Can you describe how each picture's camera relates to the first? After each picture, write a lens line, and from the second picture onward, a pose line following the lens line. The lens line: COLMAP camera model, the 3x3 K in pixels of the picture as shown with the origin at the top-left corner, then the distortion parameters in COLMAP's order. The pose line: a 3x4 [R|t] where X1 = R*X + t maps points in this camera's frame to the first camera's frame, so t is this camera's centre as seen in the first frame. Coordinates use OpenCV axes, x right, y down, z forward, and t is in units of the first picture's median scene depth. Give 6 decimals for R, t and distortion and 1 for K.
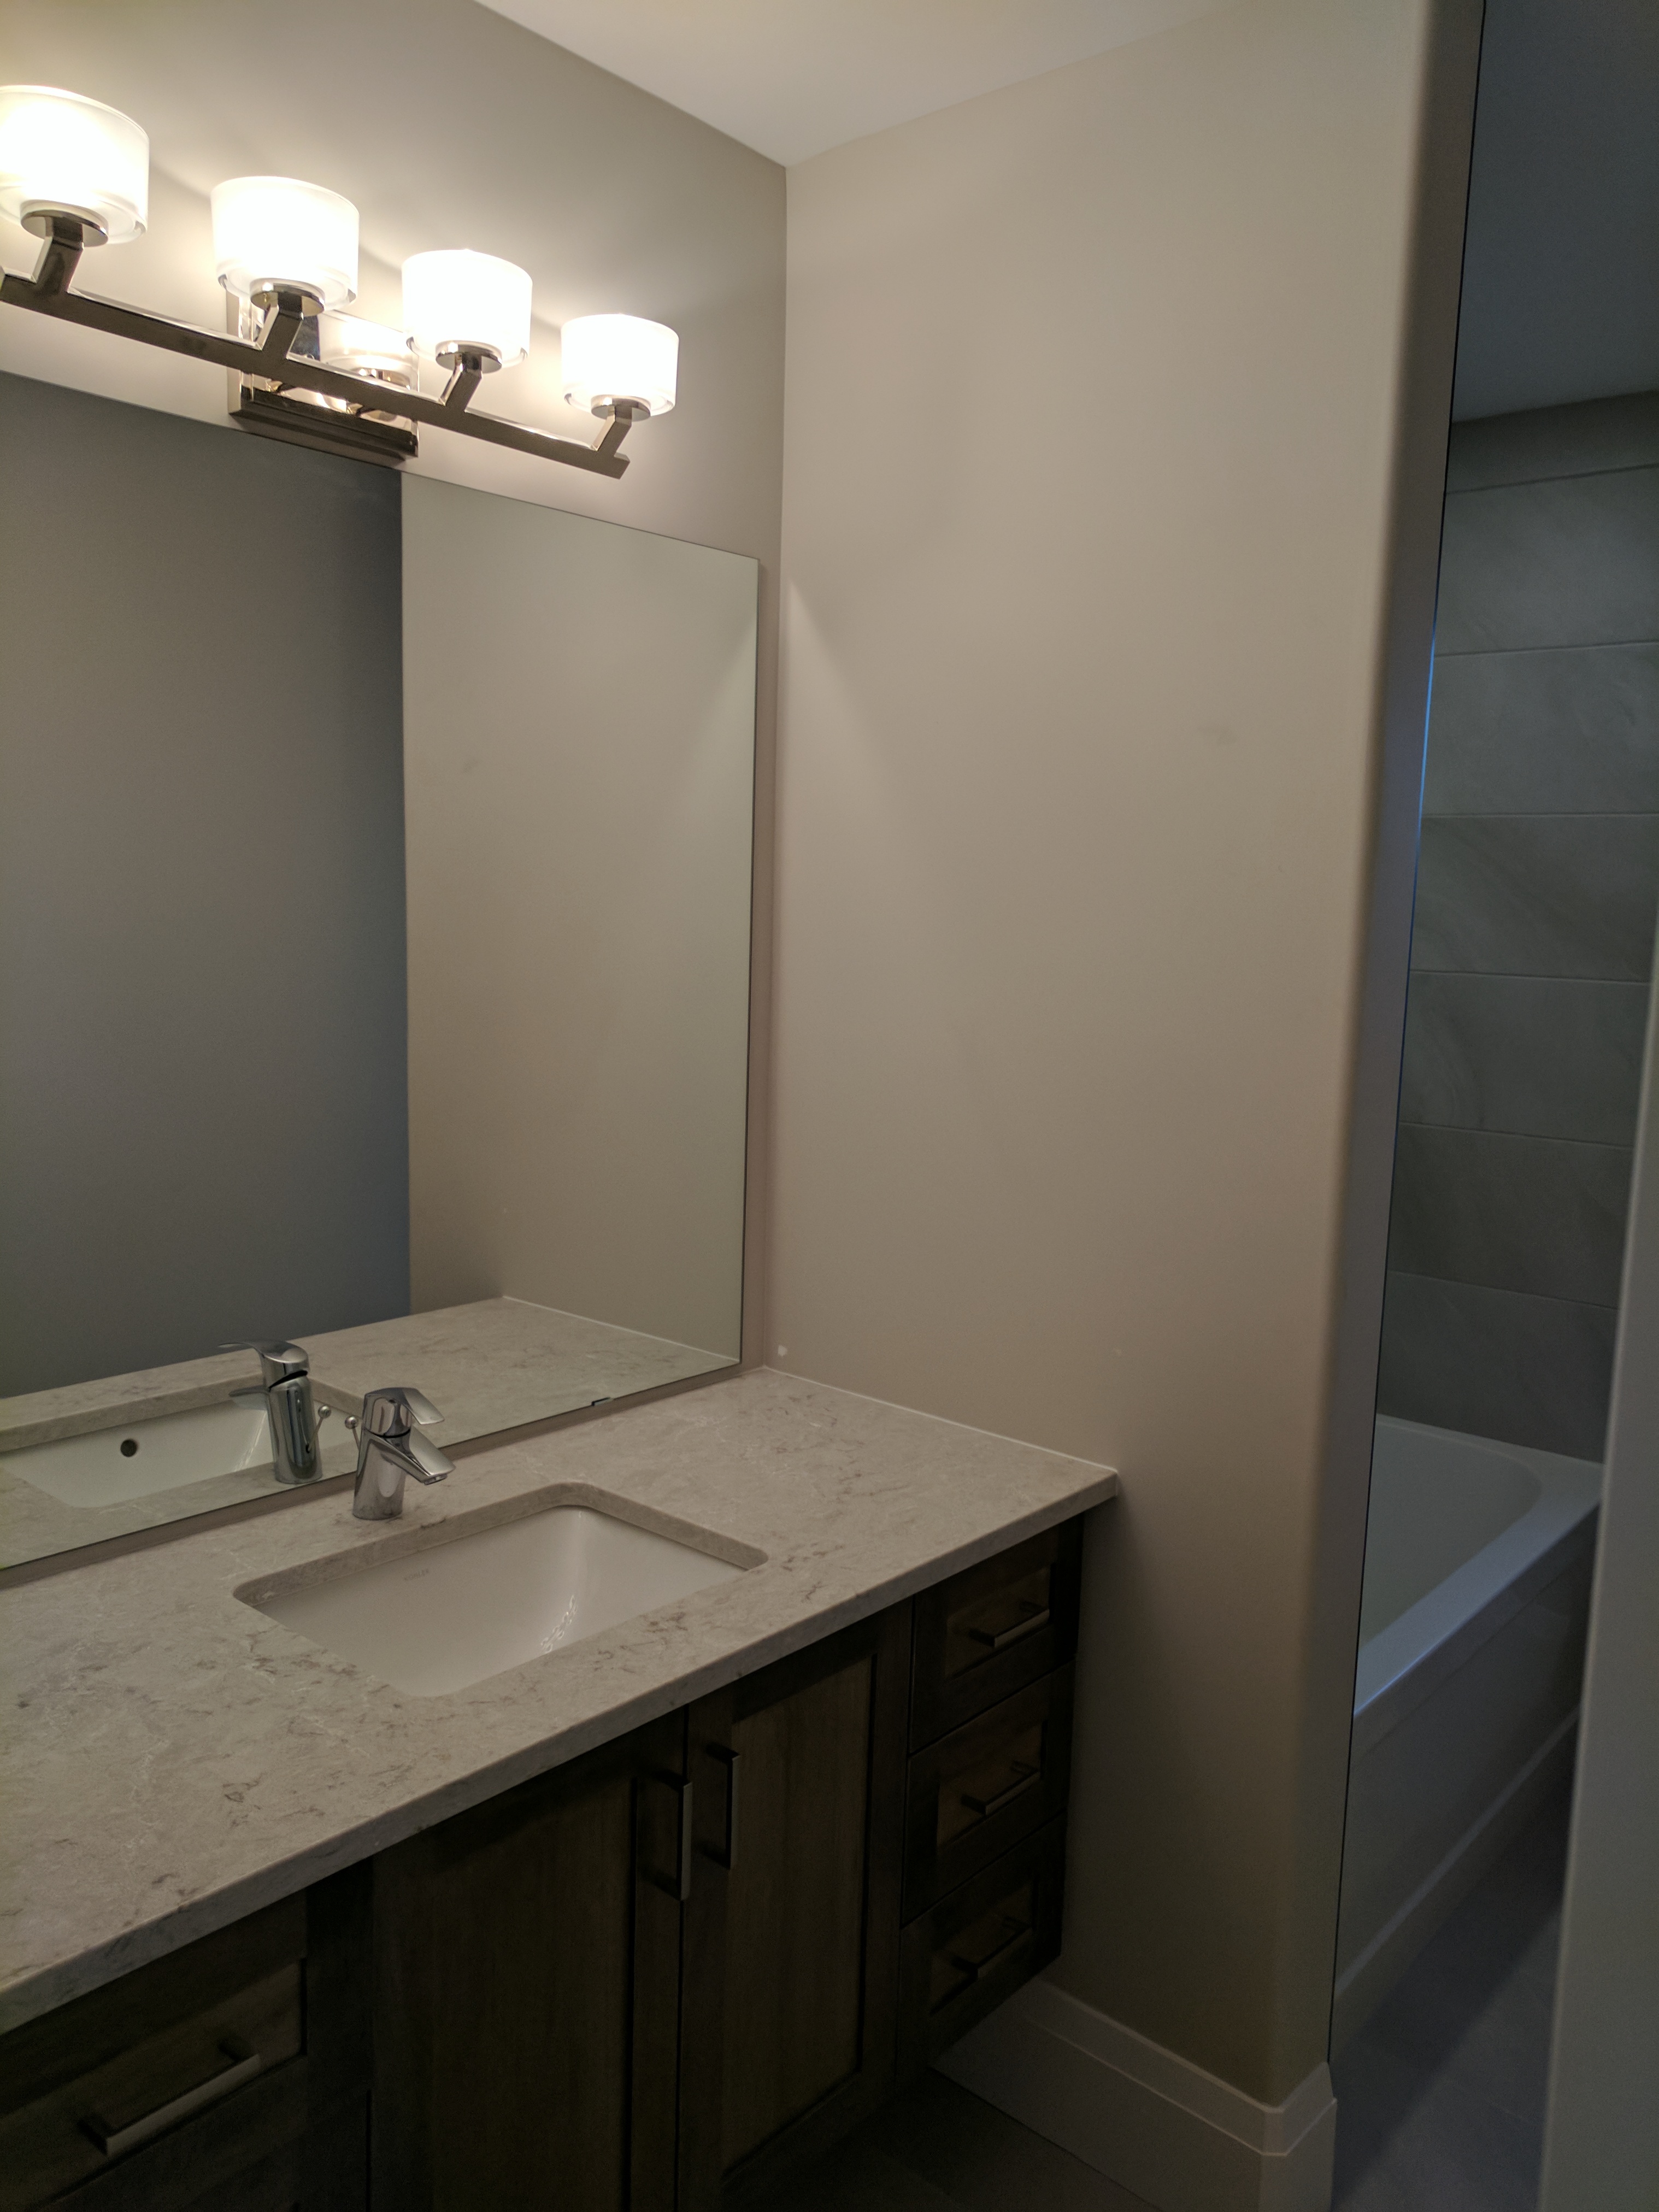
lens RADIAL K [[1680.7, 0, 829.5], [0, 1680.7, 1106.0], [0, 0, 1]] dist [-0.048704, 0.032873]
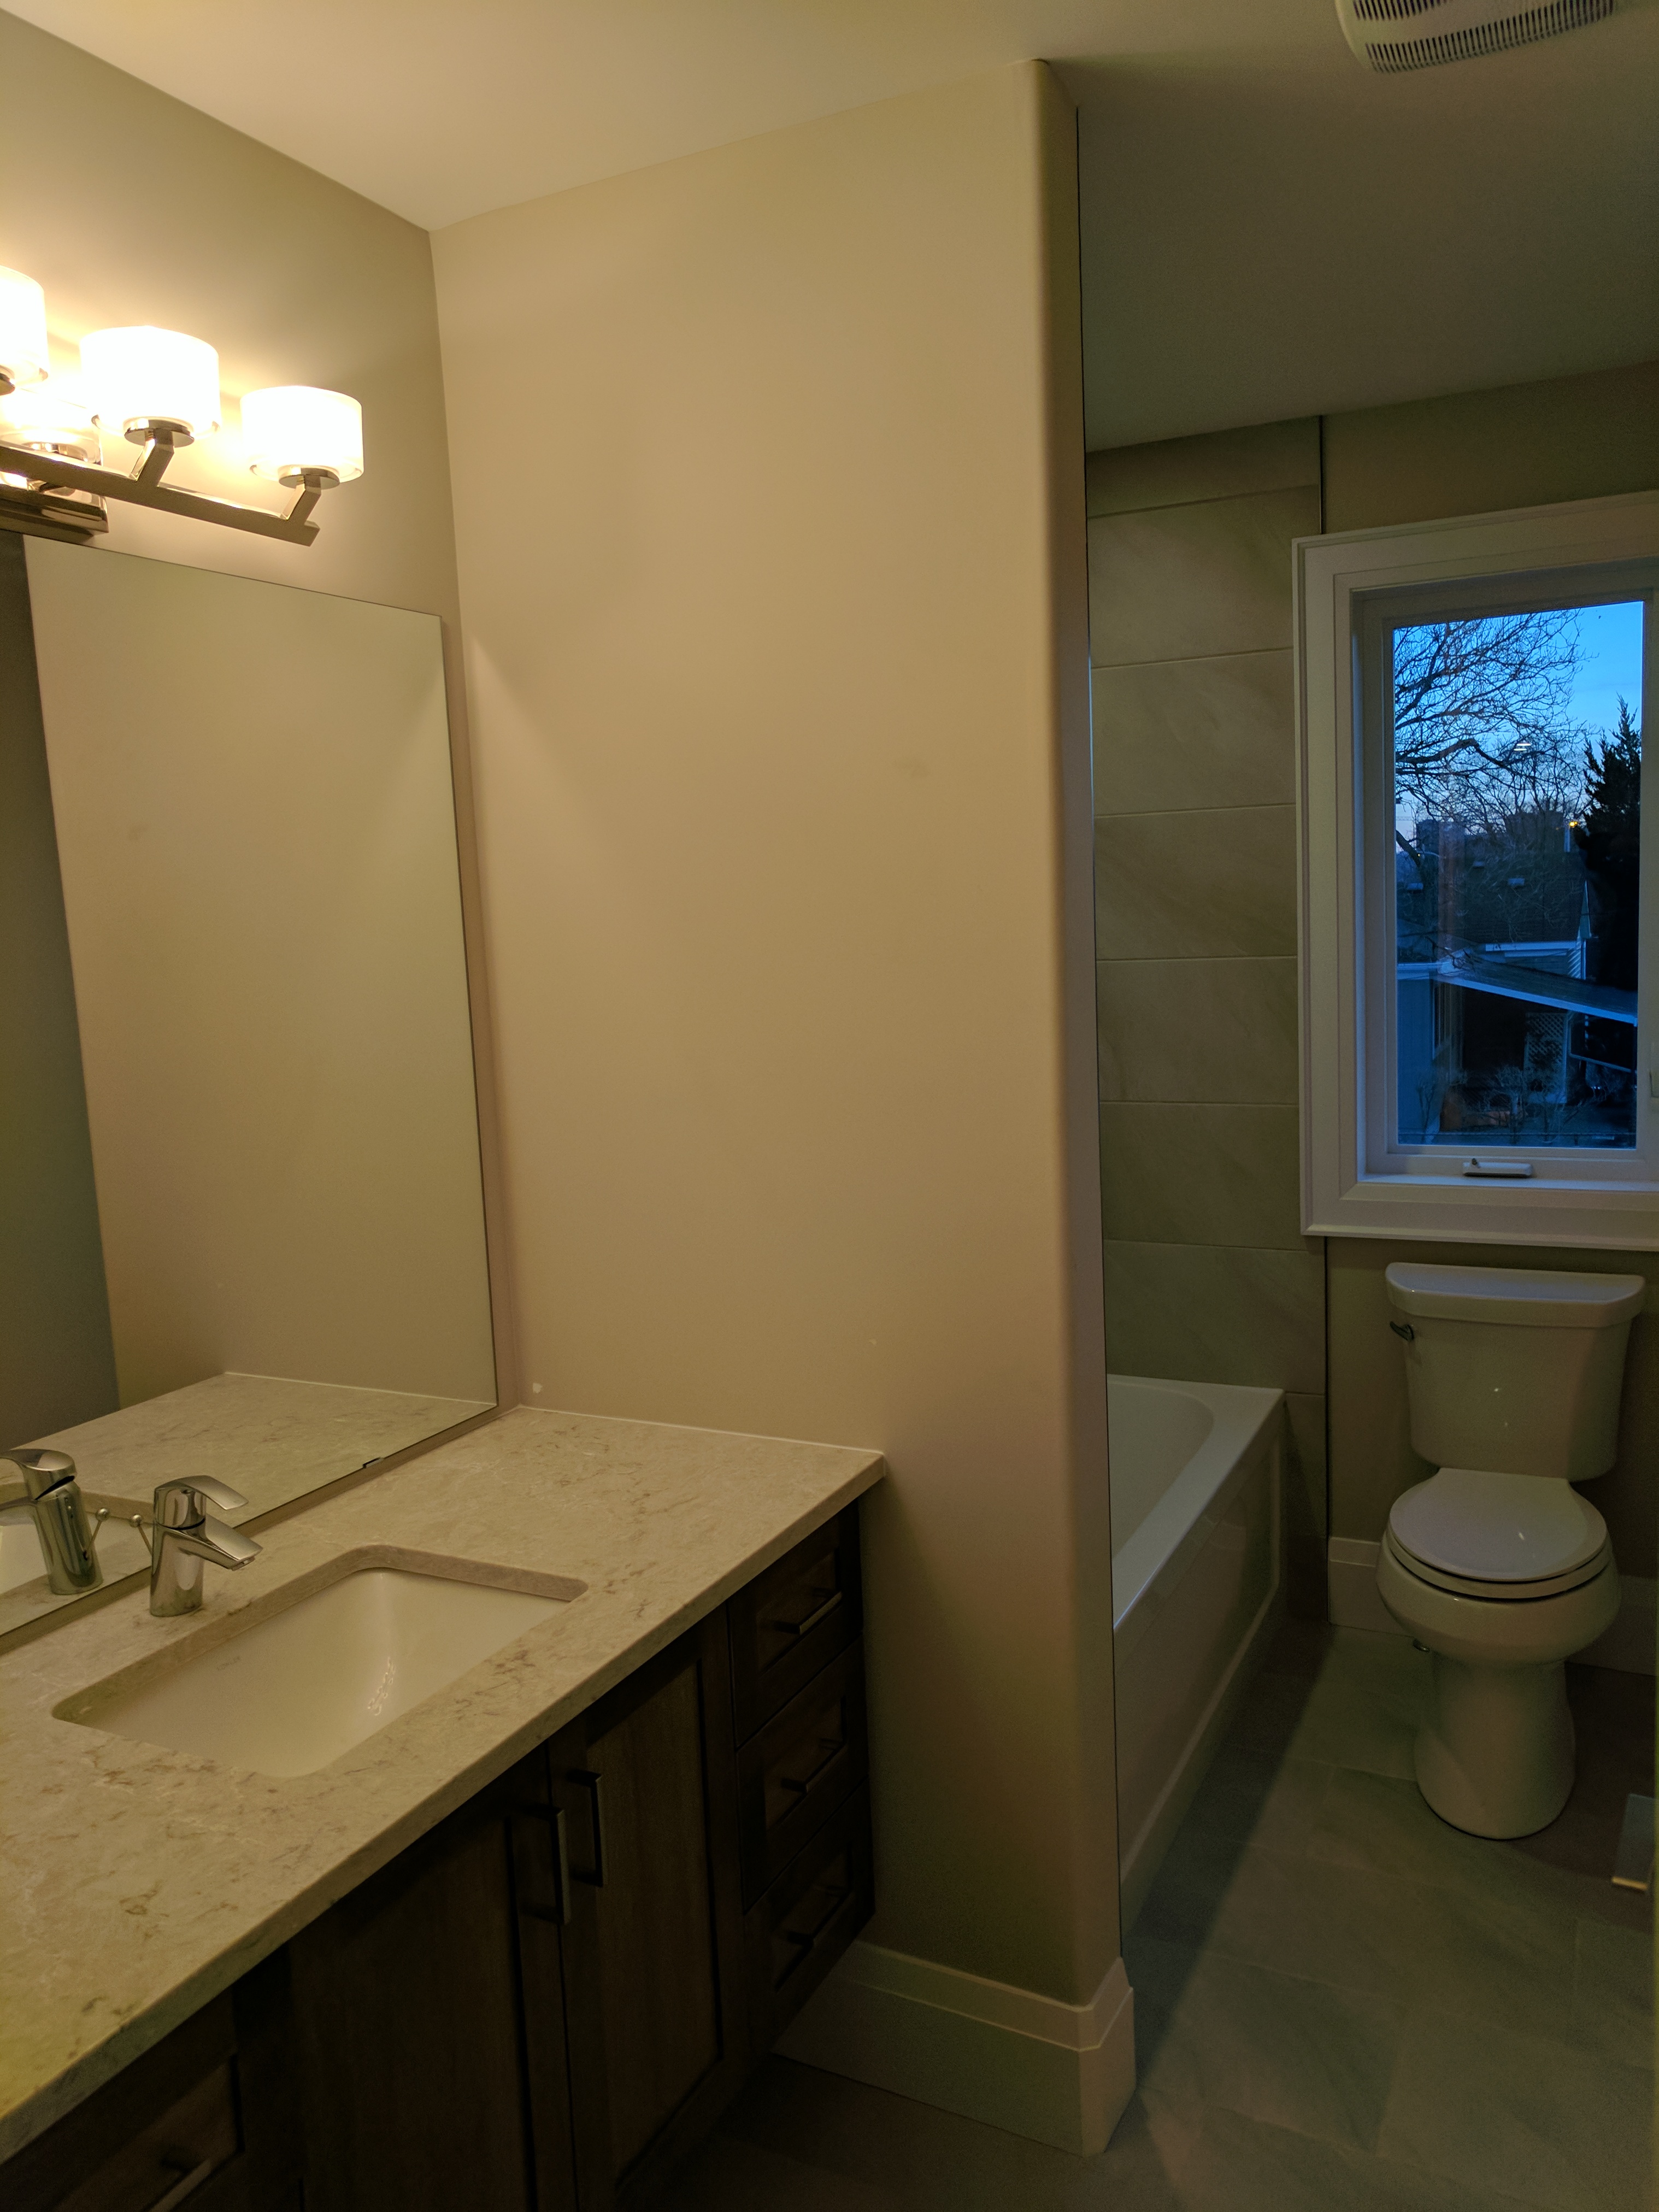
lens RADIAL K [[1680.7, 0, 829.5], [0, 1680.7, 1106.0], [0, 0, 1]] dist [-0.048704, 0.032873]
pose [[0.965548, -0.103502, 0.238754, -0.104405], [0.104761, 0.994470, 0.007446, -0.016611], [-0.238204, 0.017823, 0.971052, -0.043892]]
